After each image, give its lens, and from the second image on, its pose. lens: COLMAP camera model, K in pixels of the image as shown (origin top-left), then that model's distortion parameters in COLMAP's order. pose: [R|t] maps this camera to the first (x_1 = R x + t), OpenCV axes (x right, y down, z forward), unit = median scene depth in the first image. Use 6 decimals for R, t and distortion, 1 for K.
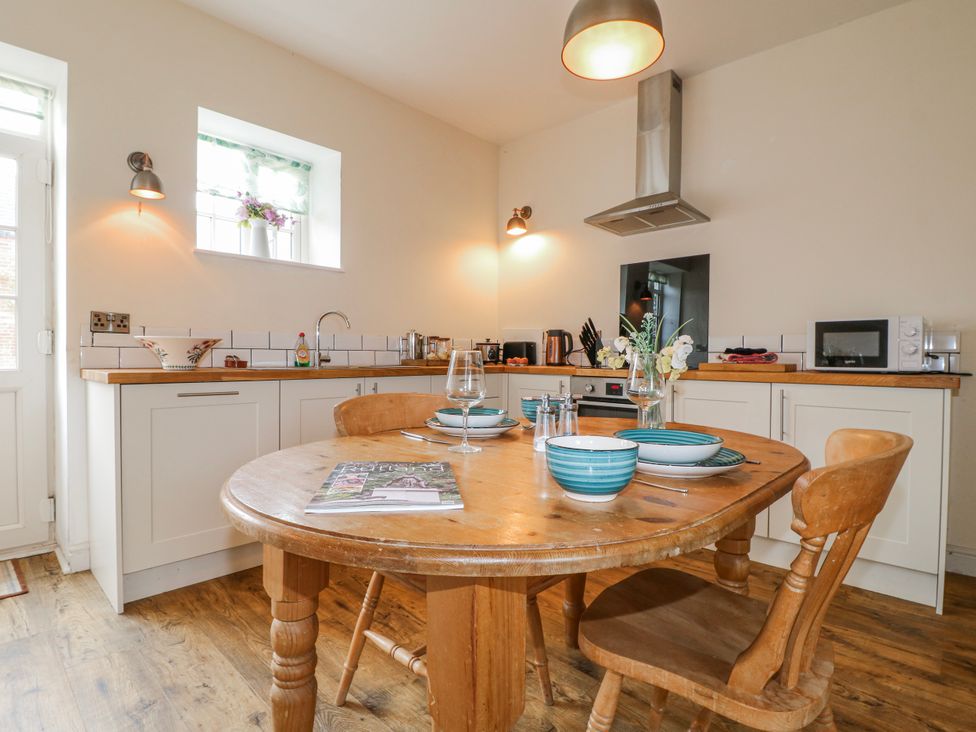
lens RADIAL K [[503.2, 0, 494.3], [0, 503.2, 362.8], [0, 0, 1]] dist [-0.009619, -0.005681]
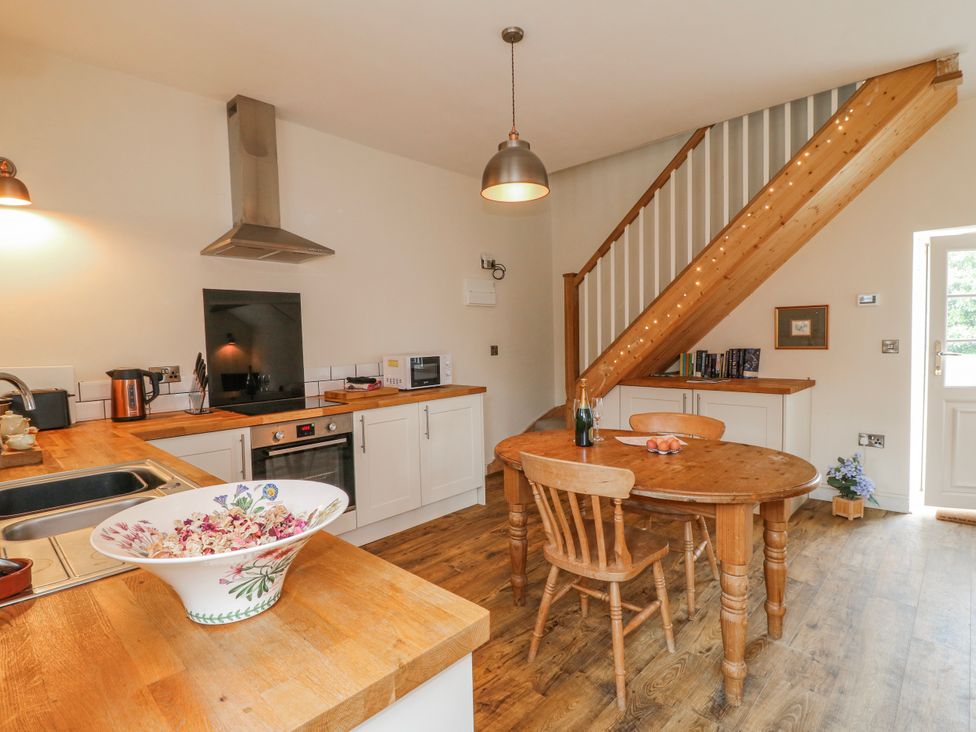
lens RADIAL K [[503.2, 0, 486.8], [0, 503.2, 369.5], [0, 0, 1]] dist [-0.009619, -0.005681]
pose [[0.003906, -0.070120, 0.997531, -0.935001], [0.039577, 0.996768, 0.069911, -0.154234], [-0.999209, 0.039206, 0.006668, 0.819676]]
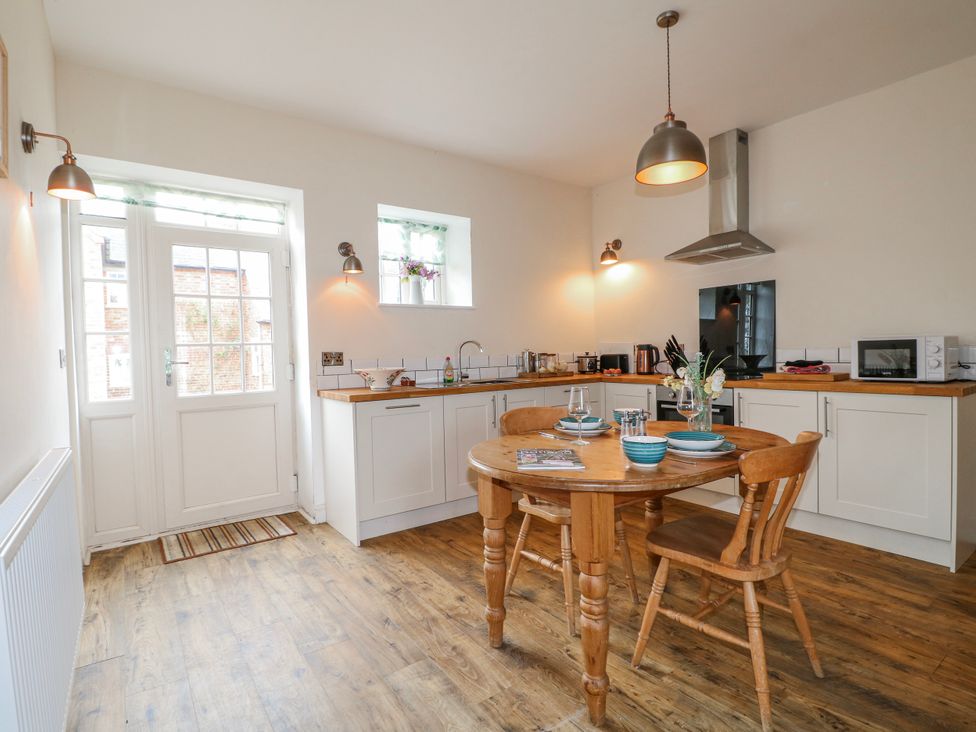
lens RADIAL K [[503.2, 0, 494.3], [0, 503.2, 363.9], [0, 0, 1]] dist [-0.009619, -0.005681]
pose [[0.981540, -0.027370, -0.189286, -0.006497], [0.029622, 0.999520, 0.009077, -0.067116], [0.188947, -0.014517, 0.981880, -0.408026]]
